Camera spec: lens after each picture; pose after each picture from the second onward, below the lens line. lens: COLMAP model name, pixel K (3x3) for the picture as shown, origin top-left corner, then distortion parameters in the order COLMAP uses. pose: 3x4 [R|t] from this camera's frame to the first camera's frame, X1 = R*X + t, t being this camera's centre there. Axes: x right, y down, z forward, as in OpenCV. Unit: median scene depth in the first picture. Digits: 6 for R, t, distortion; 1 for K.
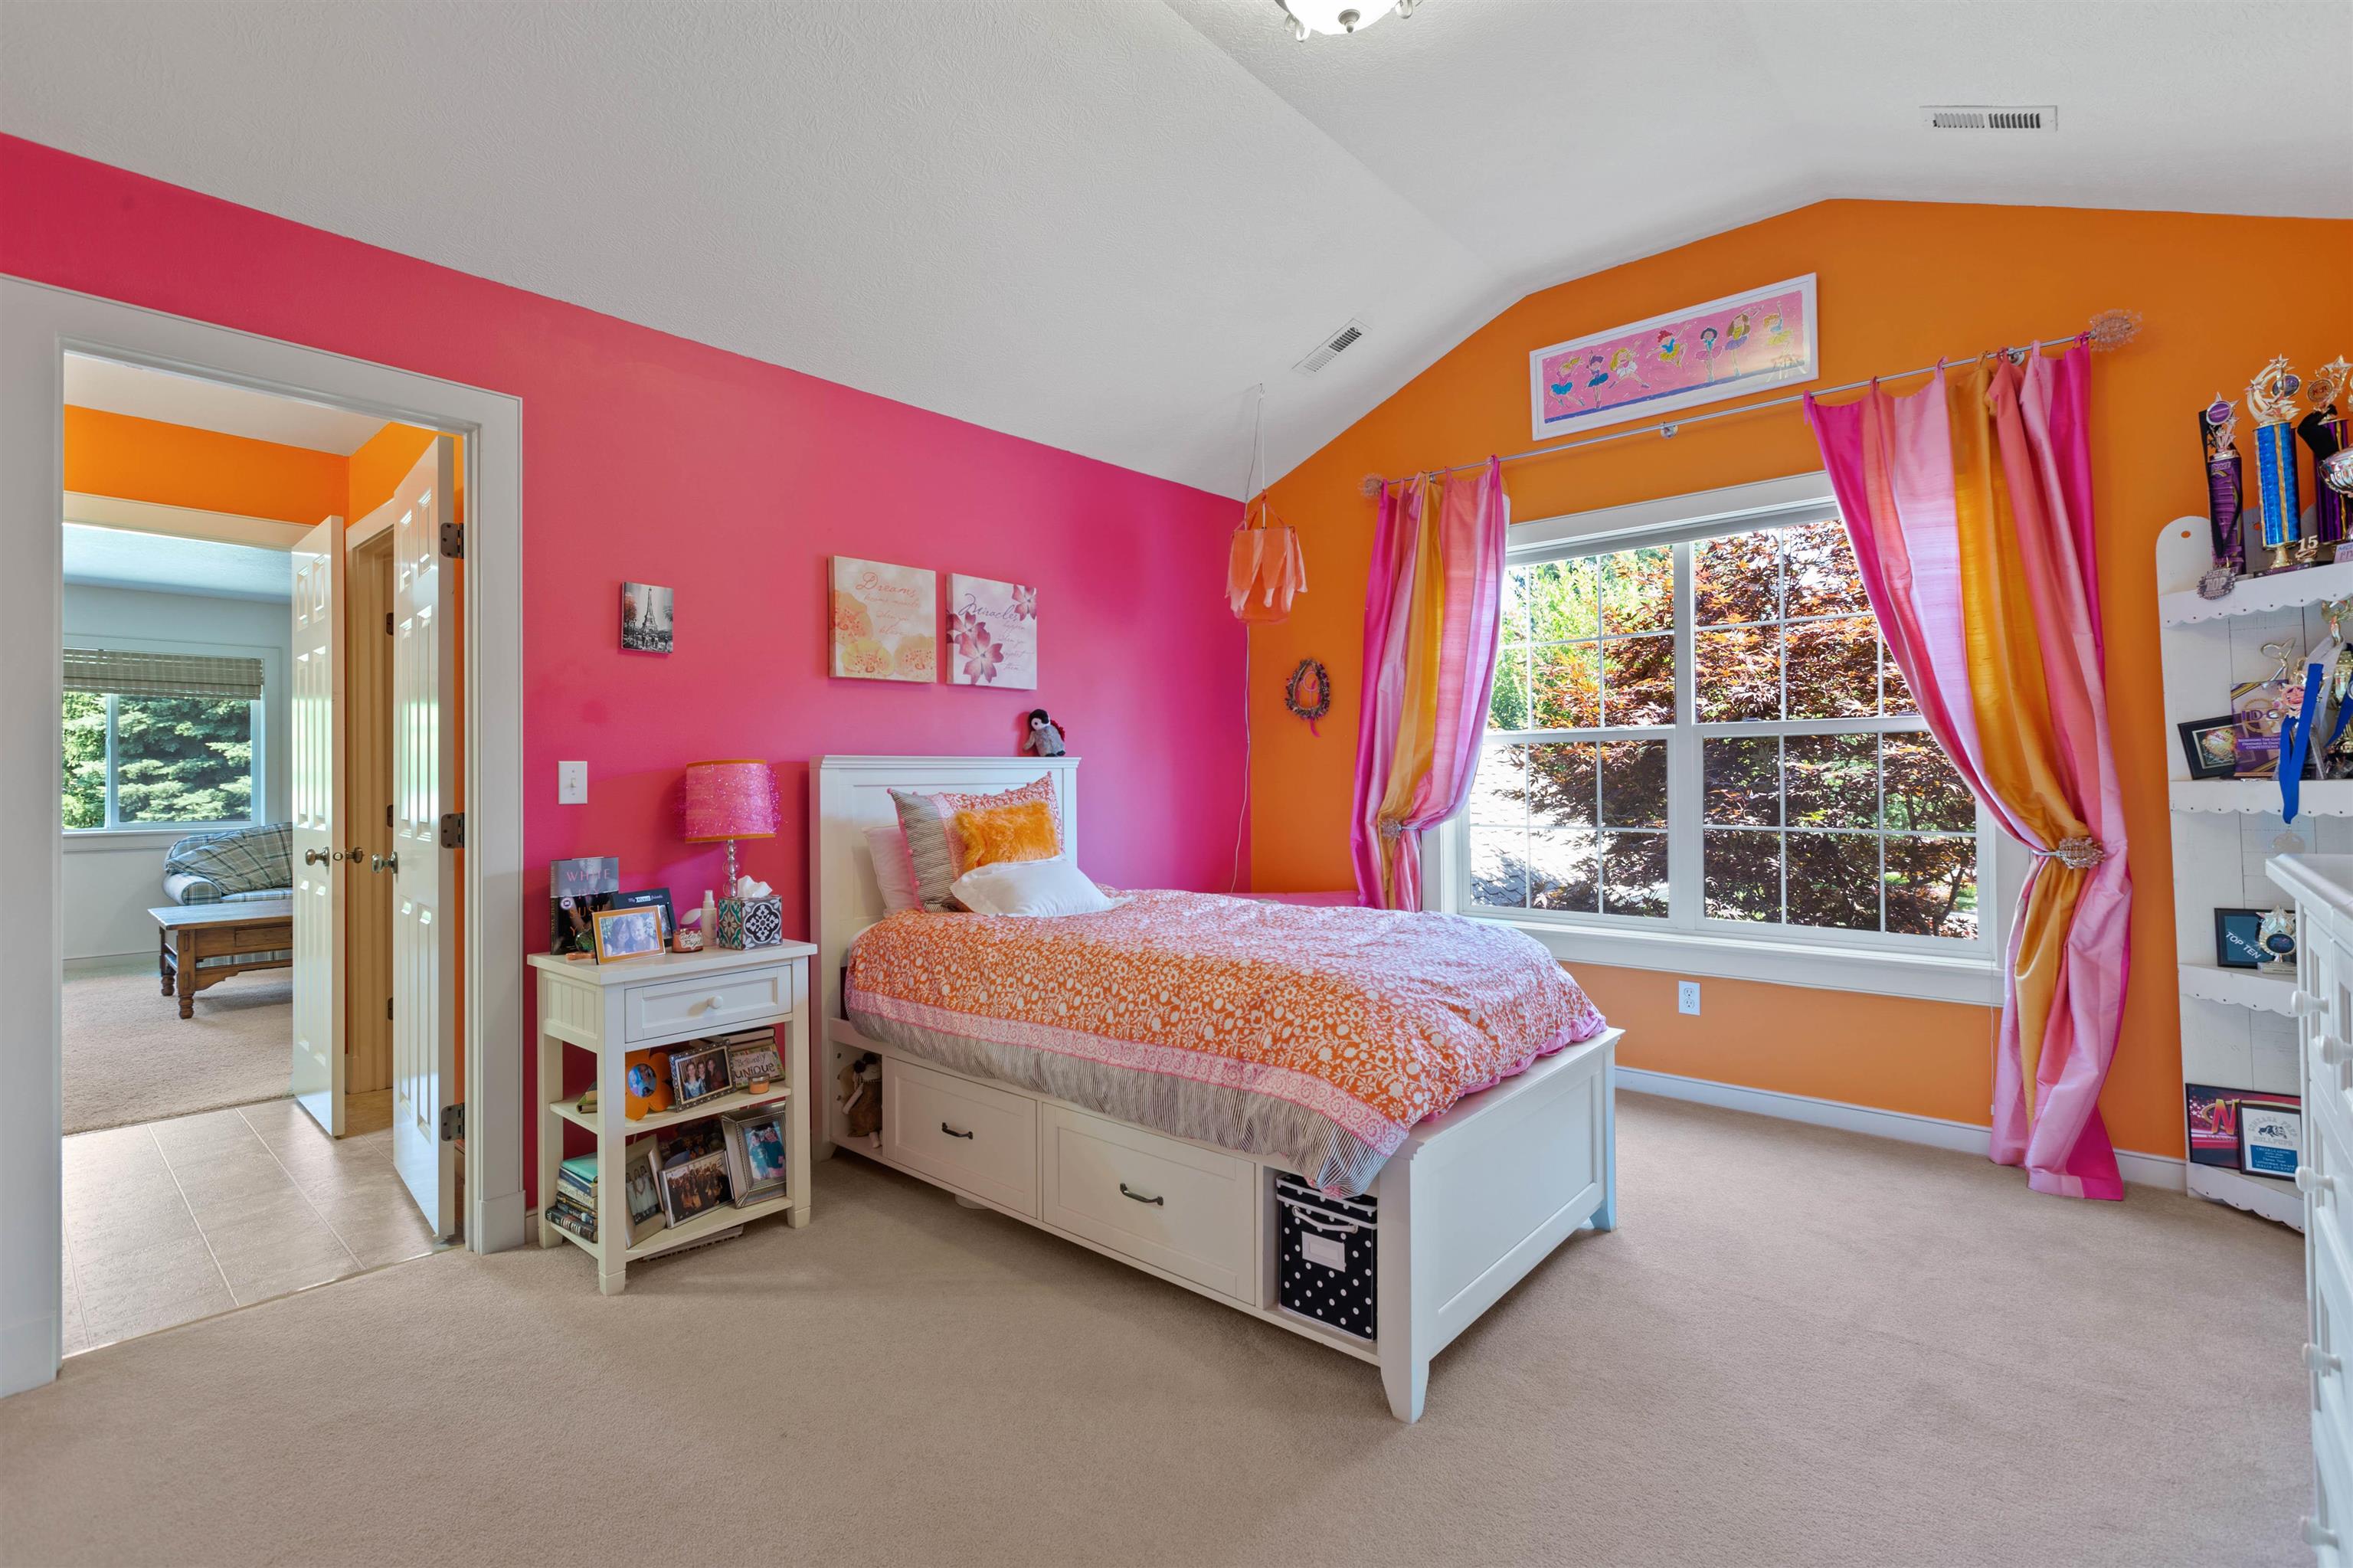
lens RADIAL K [[1059.3, 0, 1174.5], [0, 1059.3, 768.0], [0, 0, 1]] dist [-0.001343, -0.000331]
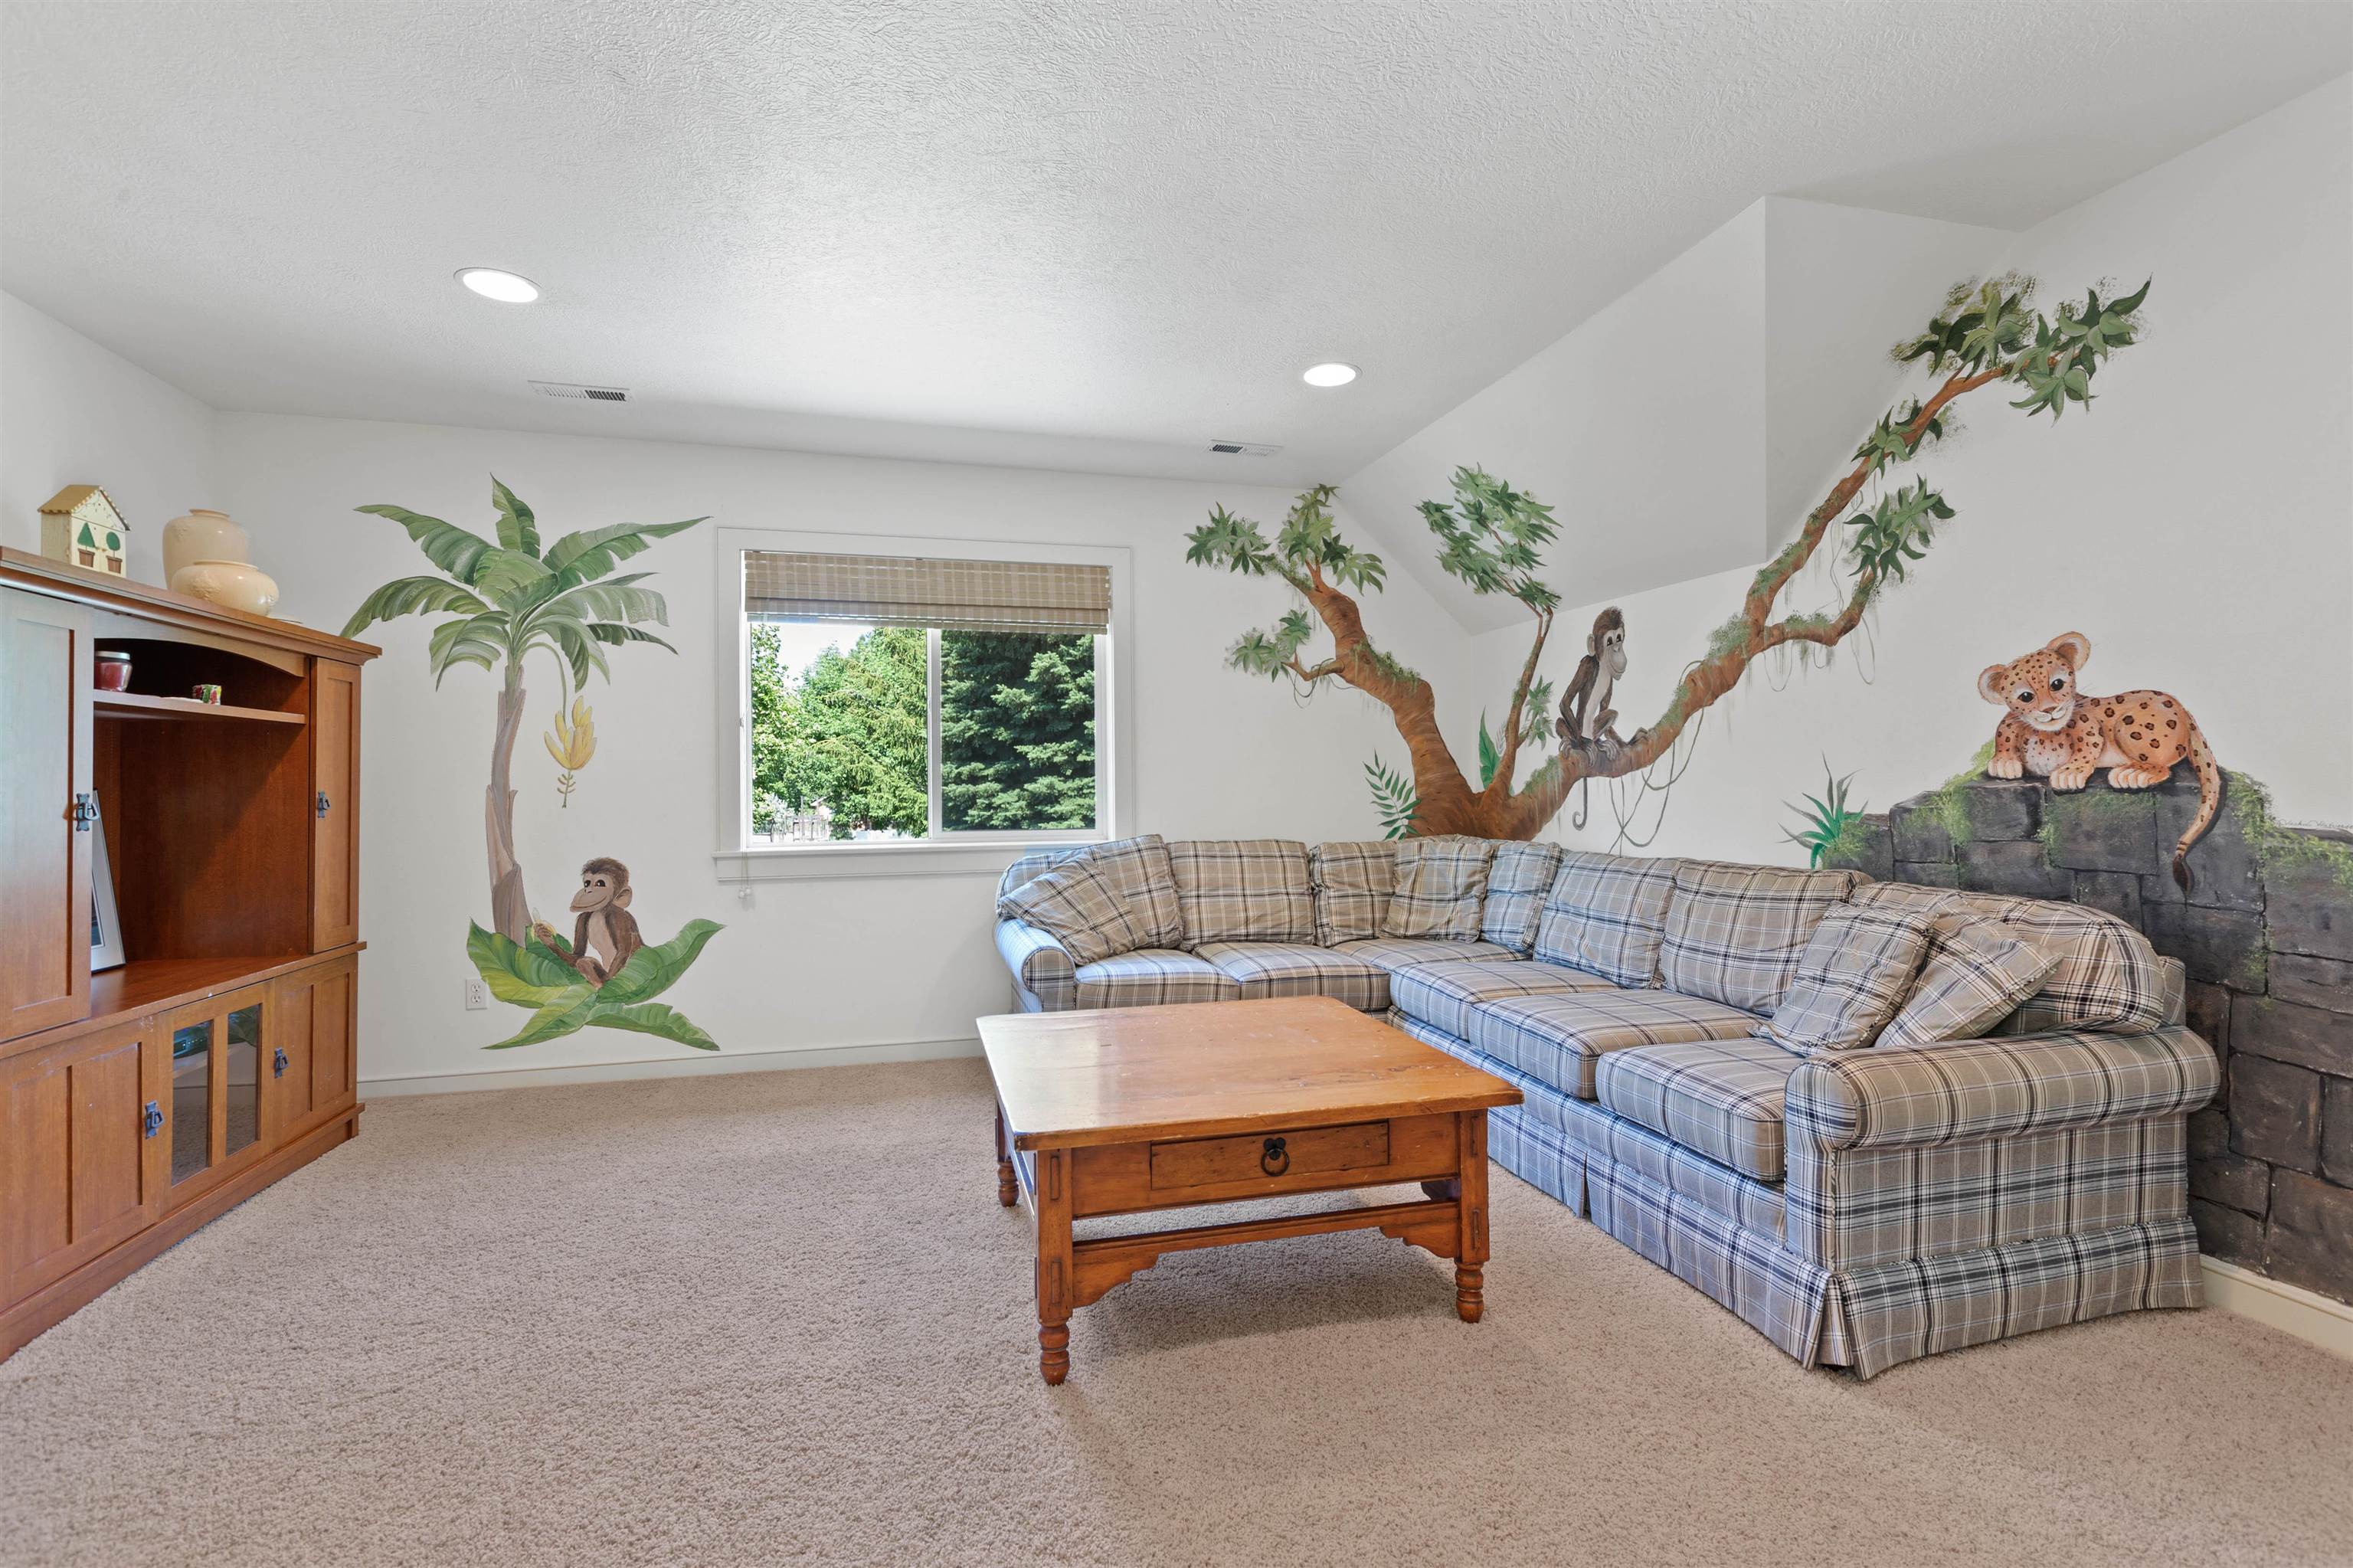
lens RADIAL K [[1059.3, 0, 1178.9], [0, 1059.3, 783.2], [0, 0, 1]] dist [-0.001343, -0.000331]
pose [[0.836140, -0.003133, -0.548507, -0.192859], [0.009151, 0.999924, 0.008238, 0.006886], [0.548440, -0.011907, 0.836105, 0.198917]]
